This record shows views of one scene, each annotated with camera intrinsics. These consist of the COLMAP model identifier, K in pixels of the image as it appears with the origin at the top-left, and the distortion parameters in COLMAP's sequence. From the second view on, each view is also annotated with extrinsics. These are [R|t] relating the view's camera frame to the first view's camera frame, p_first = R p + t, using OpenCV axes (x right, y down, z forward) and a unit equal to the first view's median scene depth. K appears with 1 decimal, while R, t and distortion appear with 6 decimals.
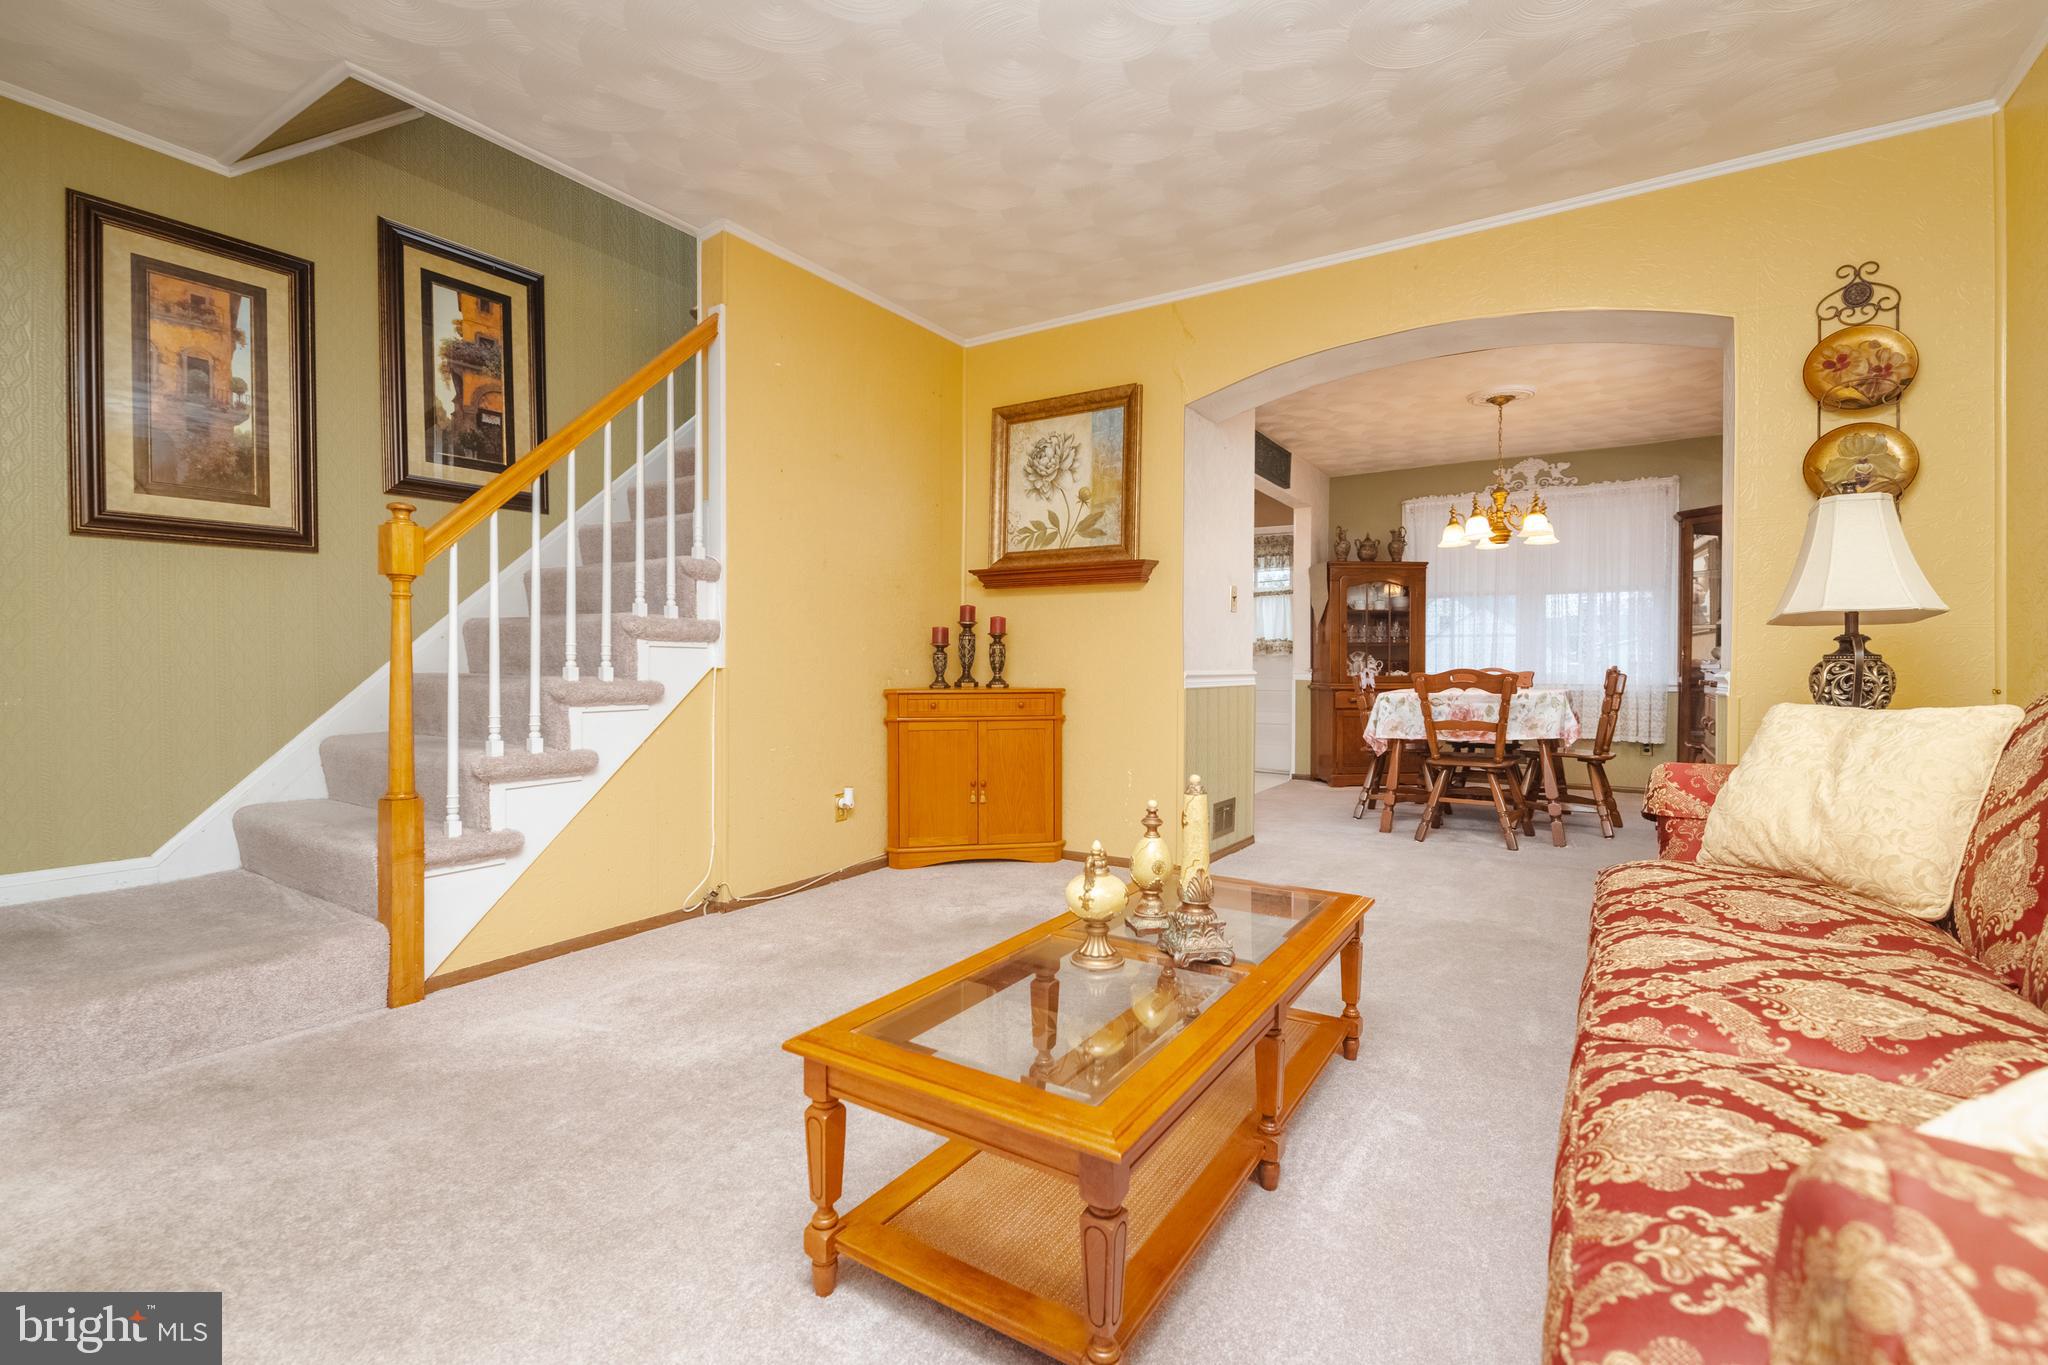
lens RADIAL K [[906.5, 0, 1015.6], [0, 906.5, 667.0], [0, 0, 1]] dist [0.000970, -0.000144]
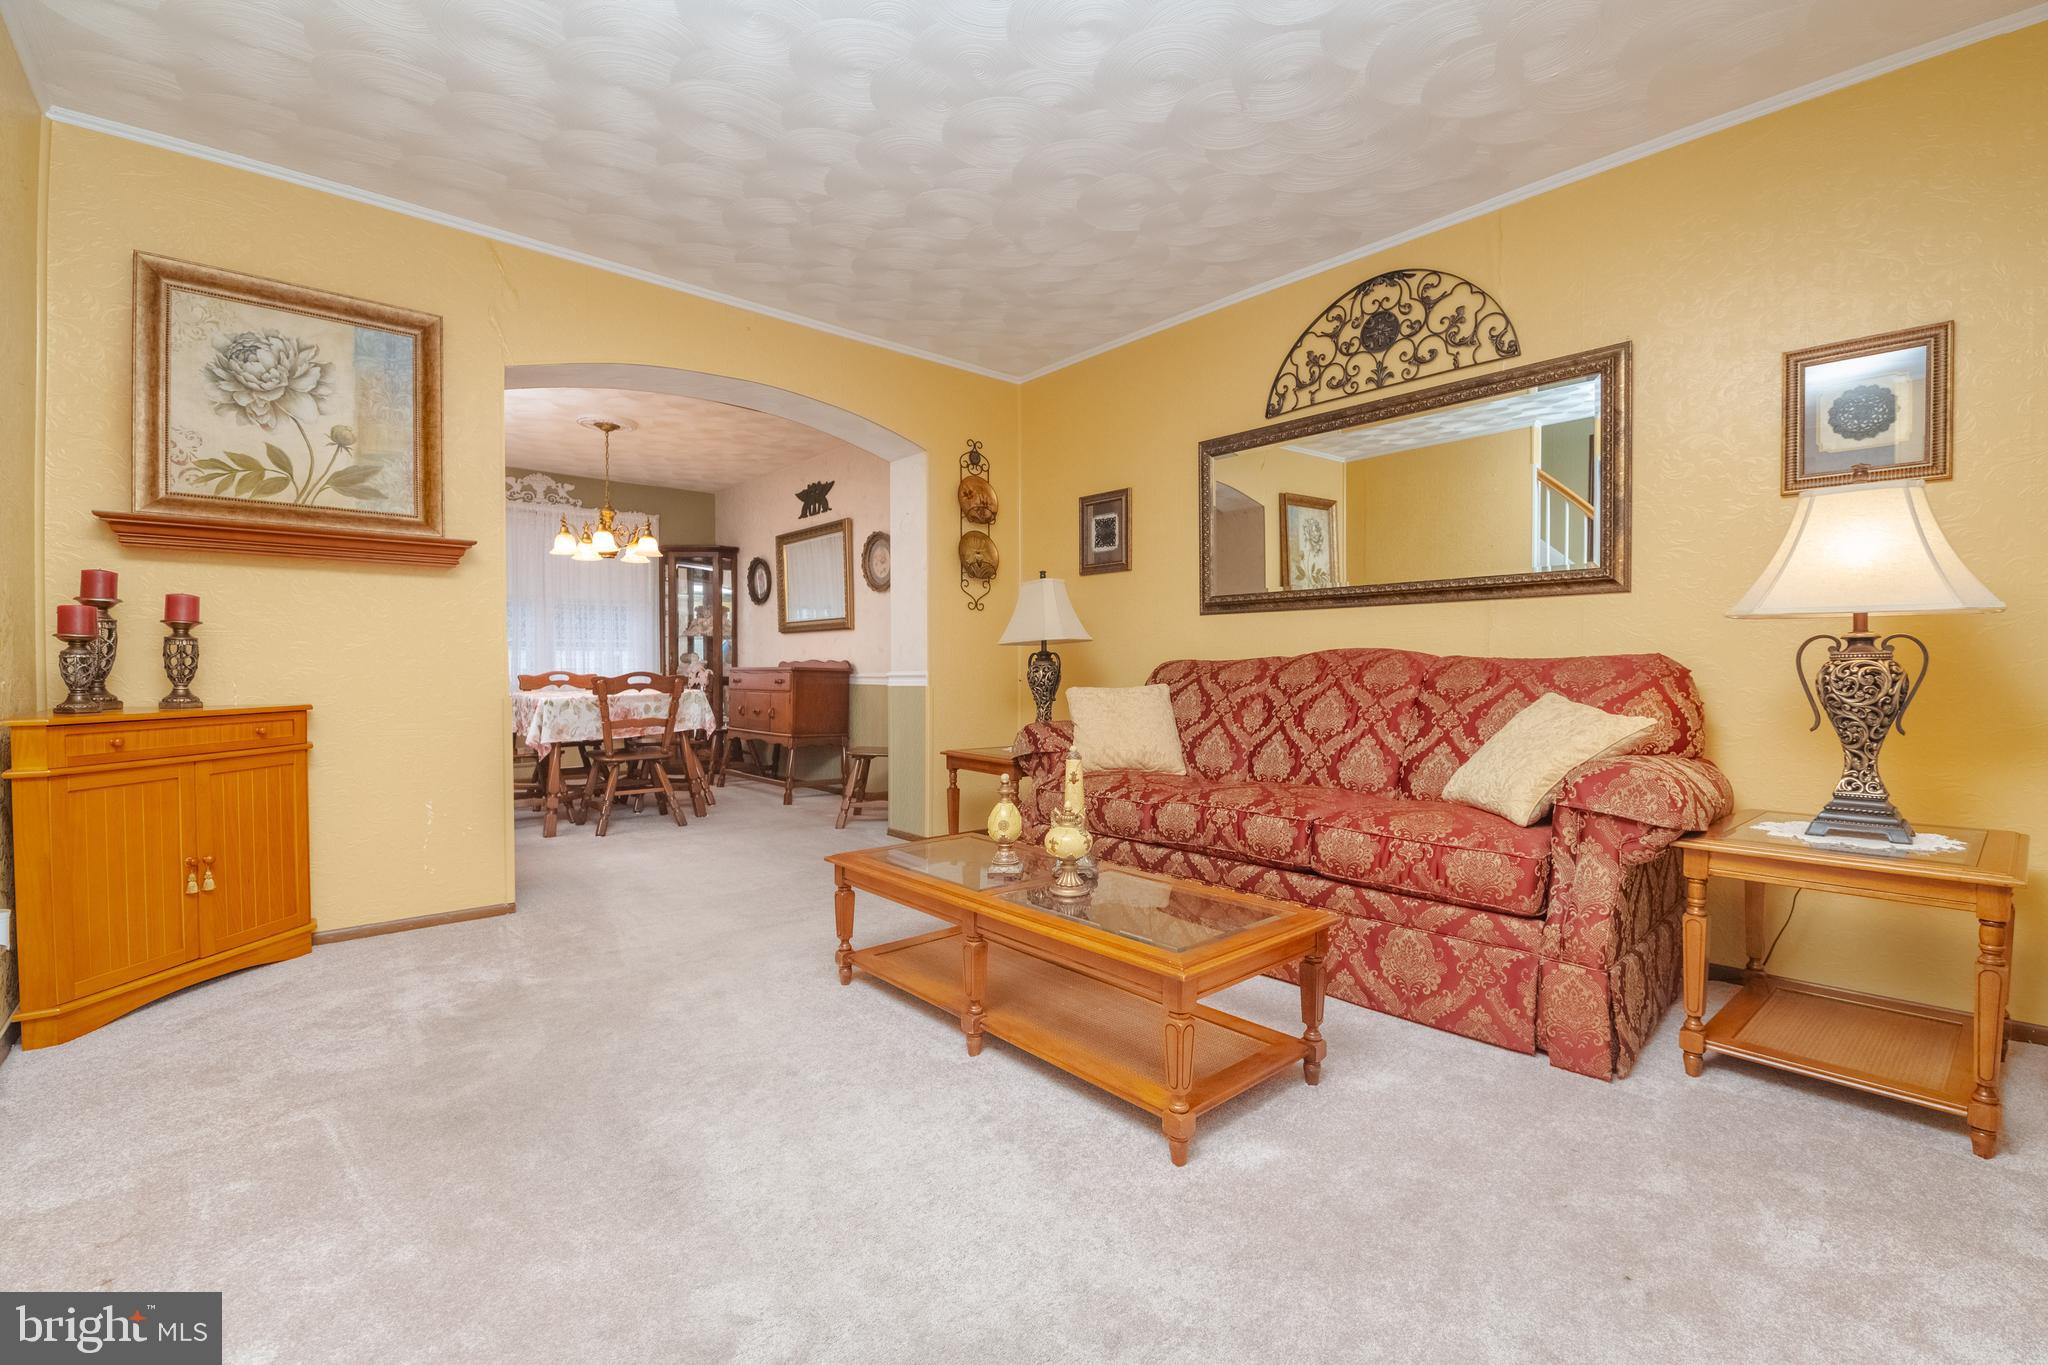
lens RADIAL K [[906.5, 0, 1003.5], [0, 906.5, 678.7], [0, 0, 1]] dist [0.000970, -0.000144]
pose [[0.271694, -0.016059, 0.962250, -0.469476], [0.005598, 0.999870, 0.015106, -0.003858], [-0.962367, 0.001283, 0.271749, 0.284830]]
